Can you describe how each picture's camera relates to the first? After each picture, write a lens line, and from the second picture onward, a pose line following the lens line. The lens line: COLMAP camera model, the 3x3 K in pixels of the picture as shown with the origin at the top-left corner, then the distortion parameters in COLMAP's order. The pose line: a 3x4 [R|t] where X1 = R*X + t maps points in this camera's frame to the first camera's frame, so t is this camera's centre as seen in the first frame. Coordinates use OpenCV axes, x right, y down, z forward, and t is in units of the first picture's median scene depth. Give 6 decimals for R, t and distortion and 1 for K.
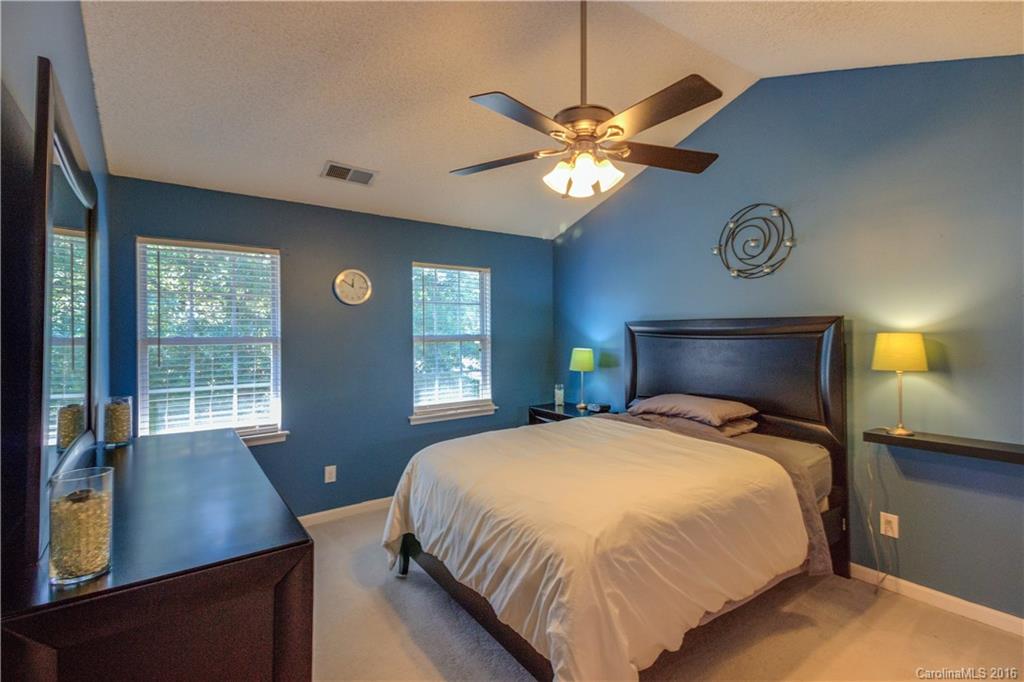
lens RADIAL K [[481.3, 0, 512.0], [0, 481.3, 329.1], [0, 0, 1]] dist [0.033858, -0.000304]
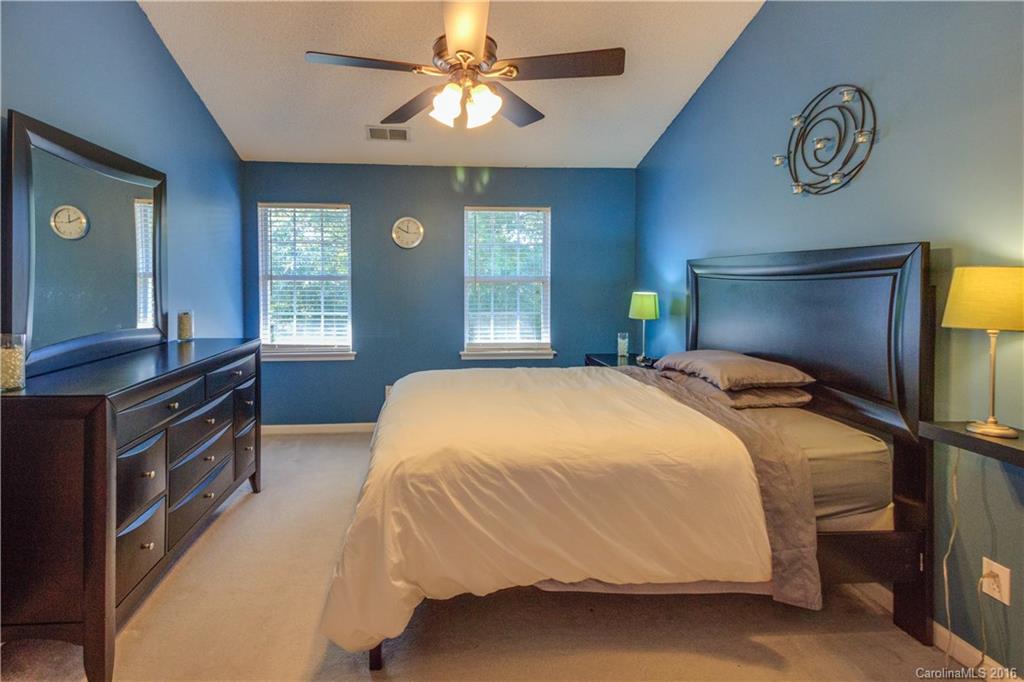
lens RADIAL K [[514.3, 0, 511.2], [0, 514.3, 293.4], [0, 0, 1]] dist [0.030967, -0.012103]
pose [[0.836430, 0.018845, -0.547750, 0.552147], [-0.006111, 0.999667, 0.025061, 0.024712], [0.548040, -0.017615, 0.836267, 0.118837]]
